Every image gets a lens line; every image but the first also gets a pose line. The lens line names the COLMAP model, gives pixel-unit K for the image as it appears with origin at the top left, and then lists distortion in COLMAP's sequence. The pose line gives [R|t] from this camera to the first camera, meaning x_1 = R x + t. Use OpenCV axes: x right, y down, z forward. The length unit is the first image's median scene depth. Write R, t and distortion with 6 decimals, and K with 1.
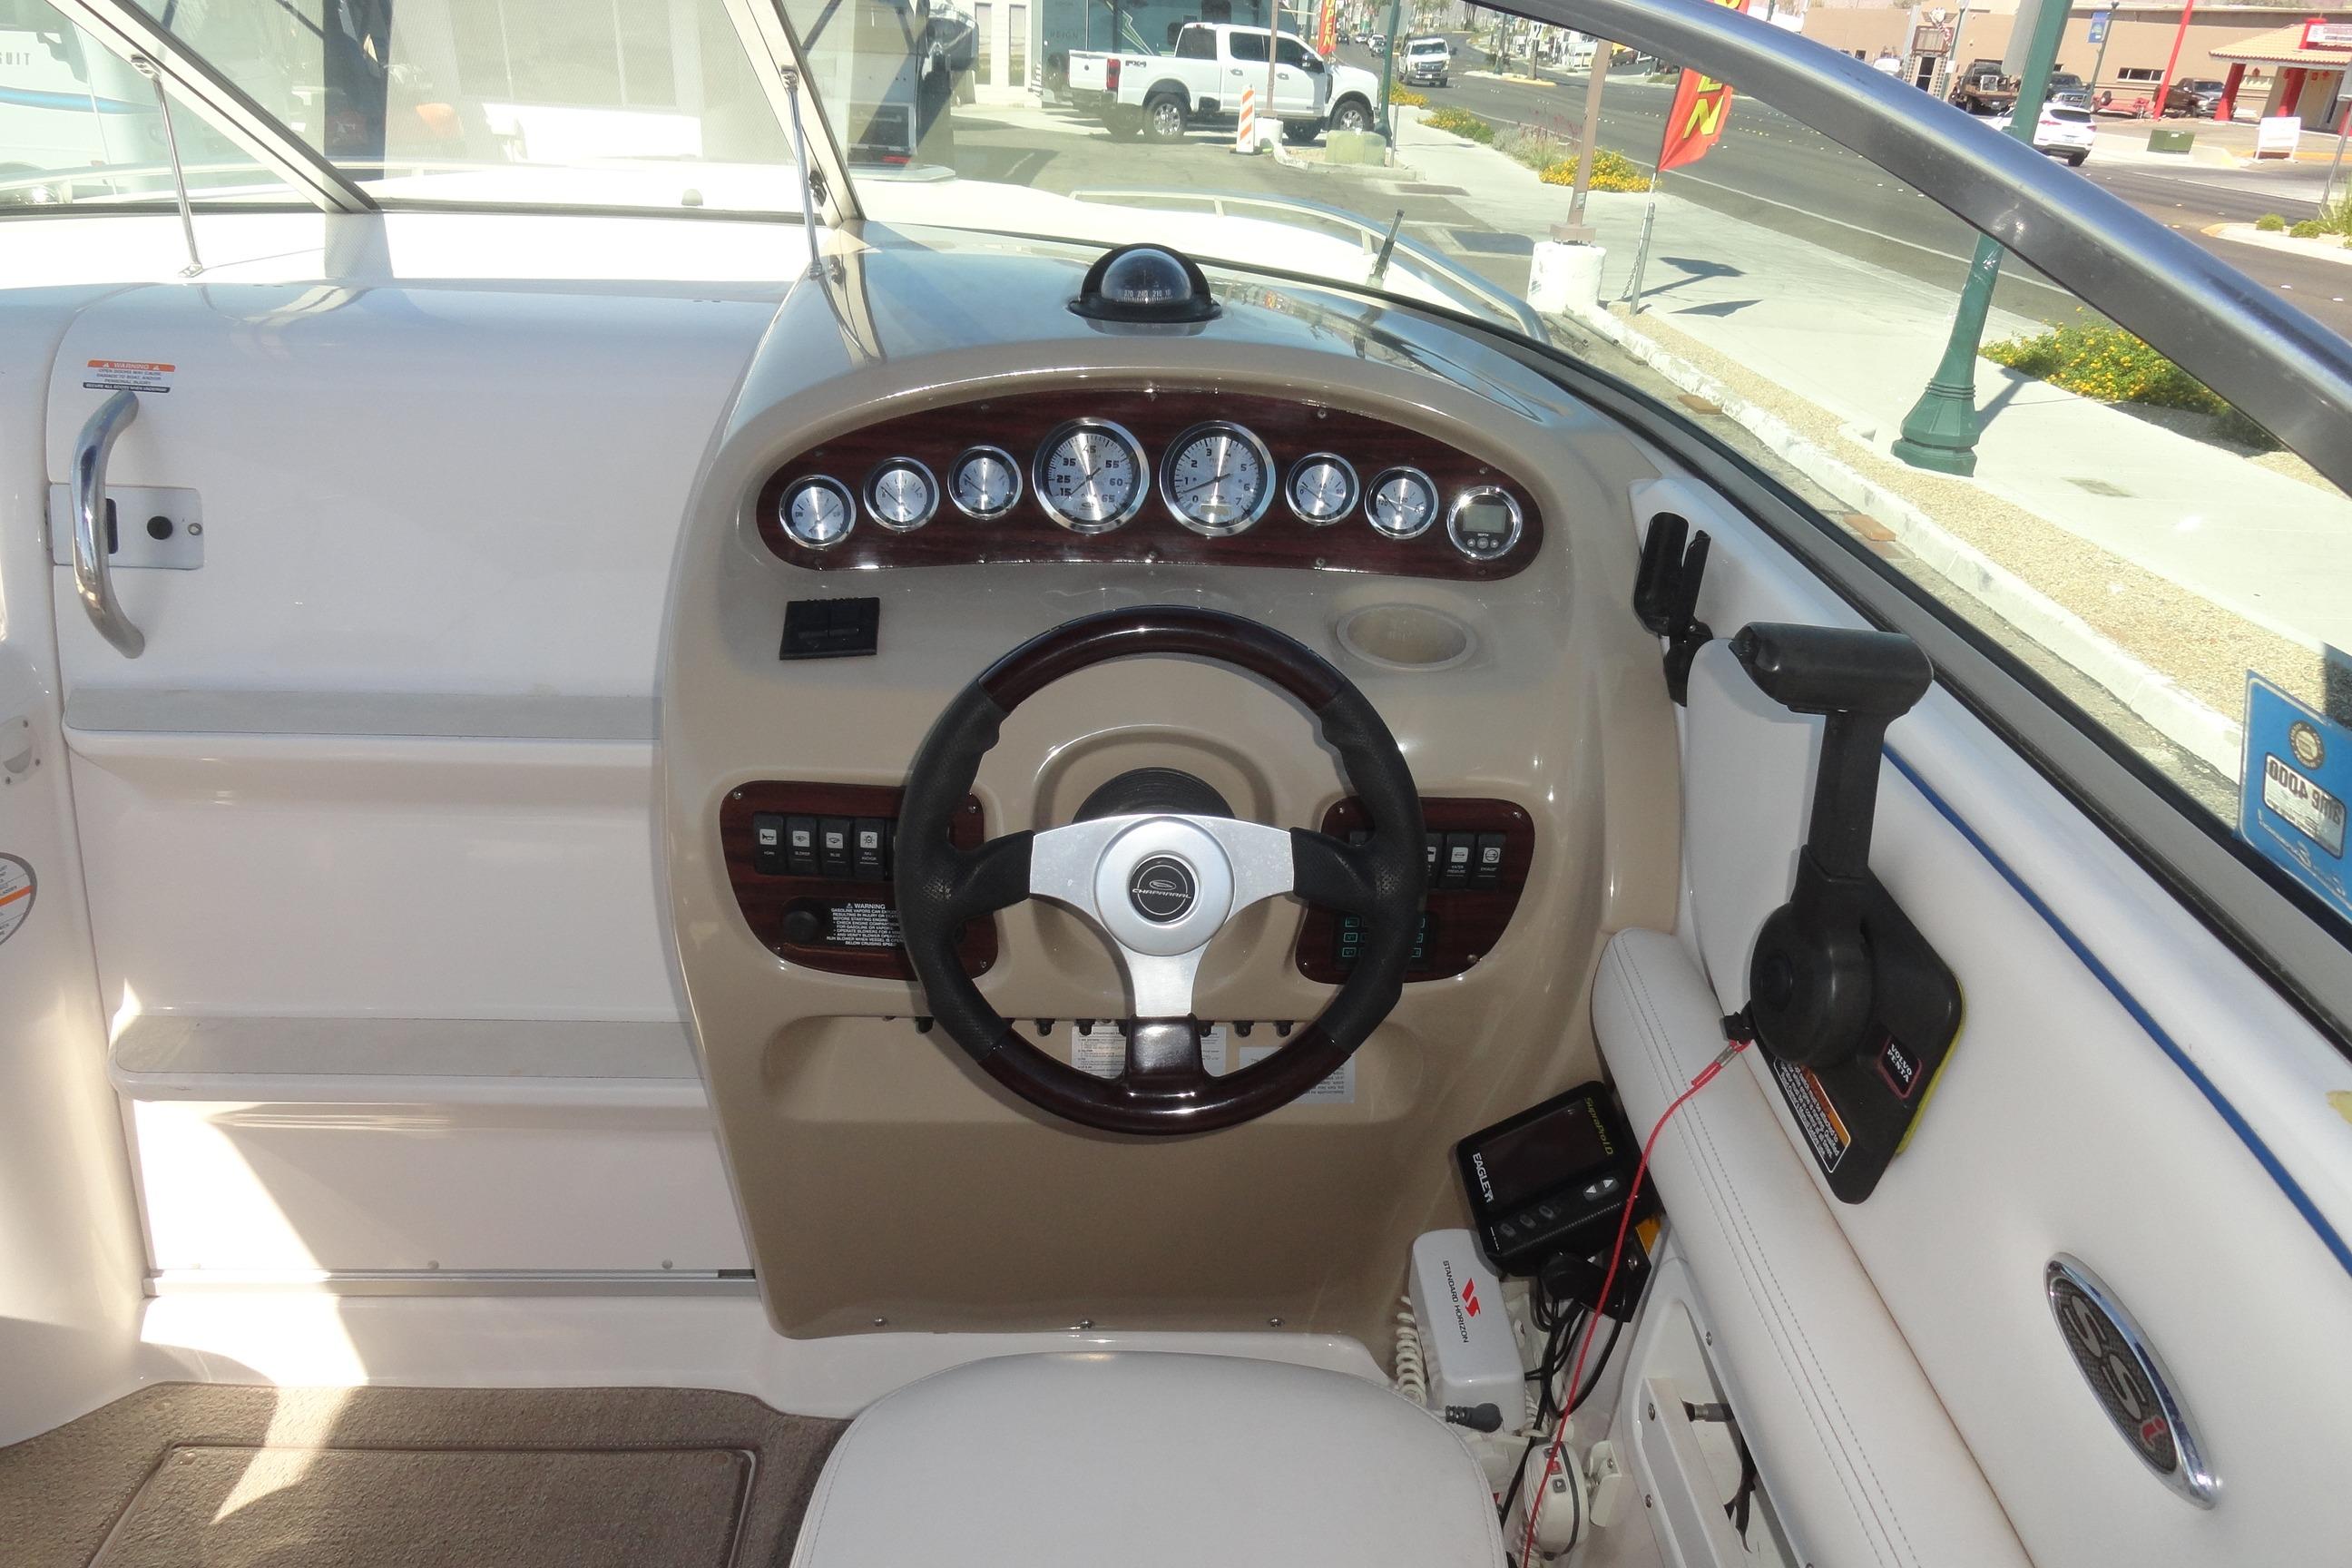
lens RADIAL K [[1592.5, 0, 1178.7], [0, 1592.5, 800.7], [0, 0, 1]] dist [-0.003130, -0.000597]
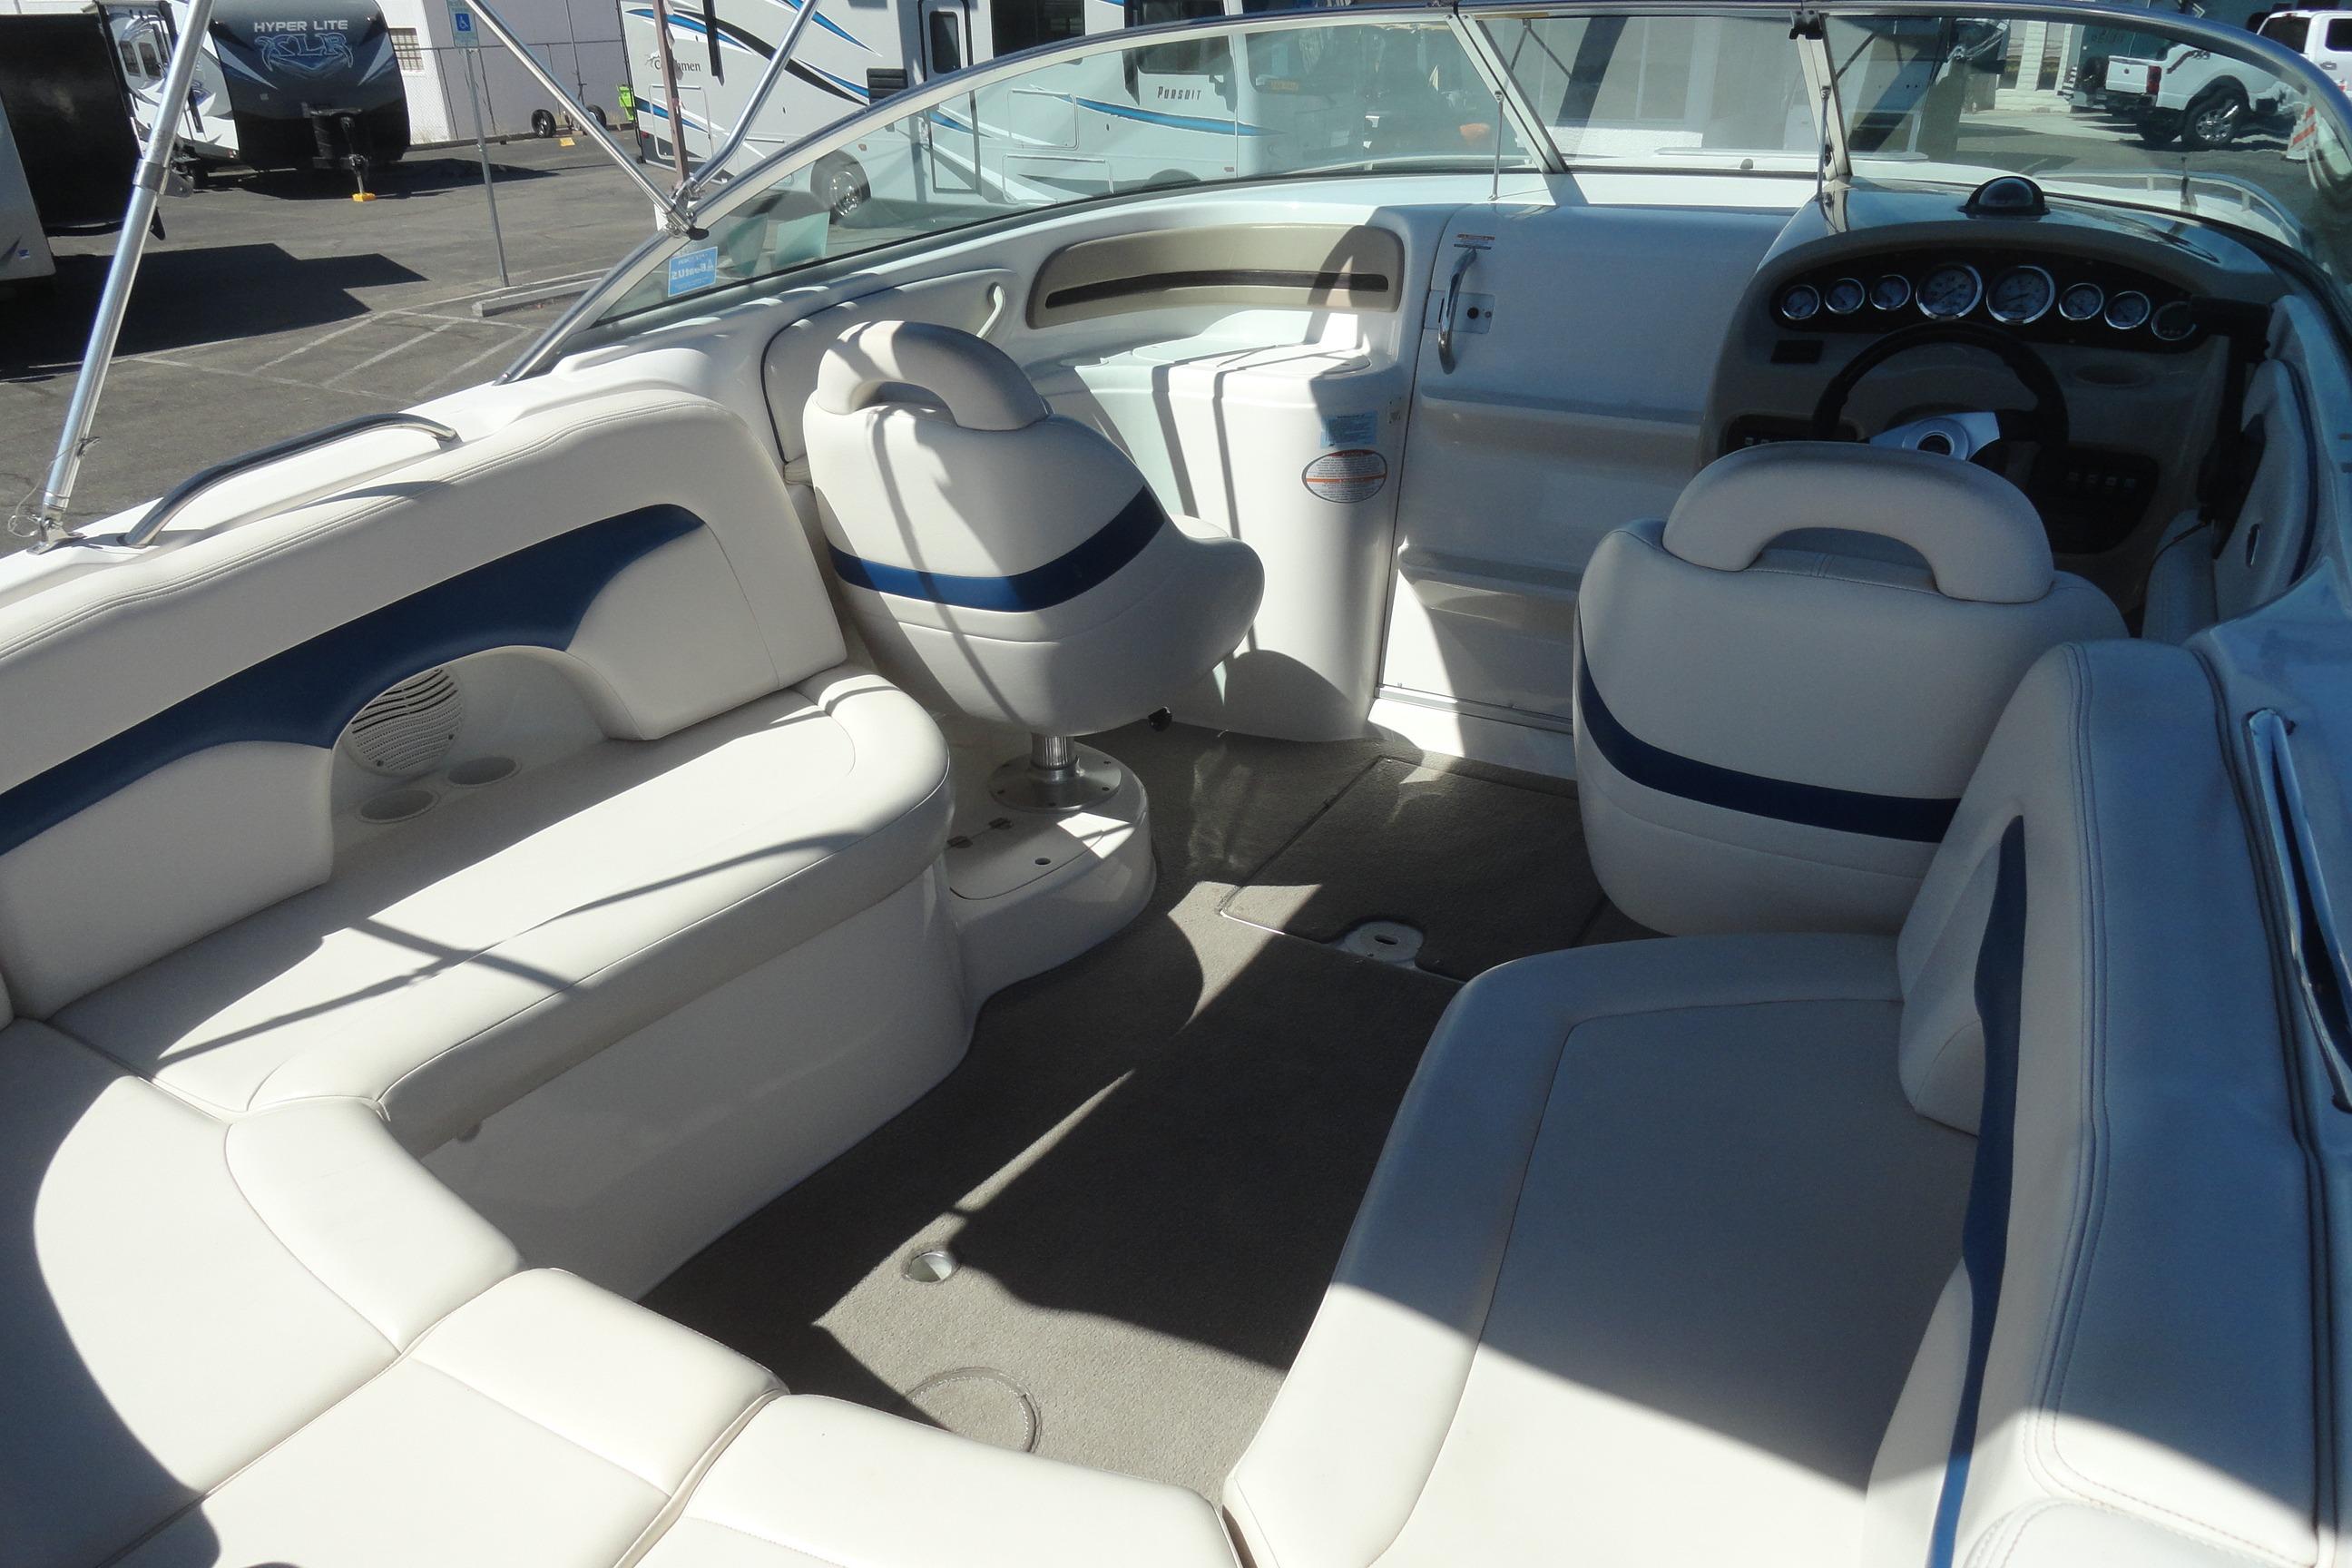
lens RADIAL K [[1592.5, 0, 1178.7], [0, 1592.5, 800.7], [0, 0, 1]] dist [-0.003130, -0.000597]
pose [[0.848152, 0.184903, -0.496437, 0.163131], [-0.188827, 0.981077, 0.042804, 0.362090], [0.494957, 0.057436, 0.867017, -0.805781]]
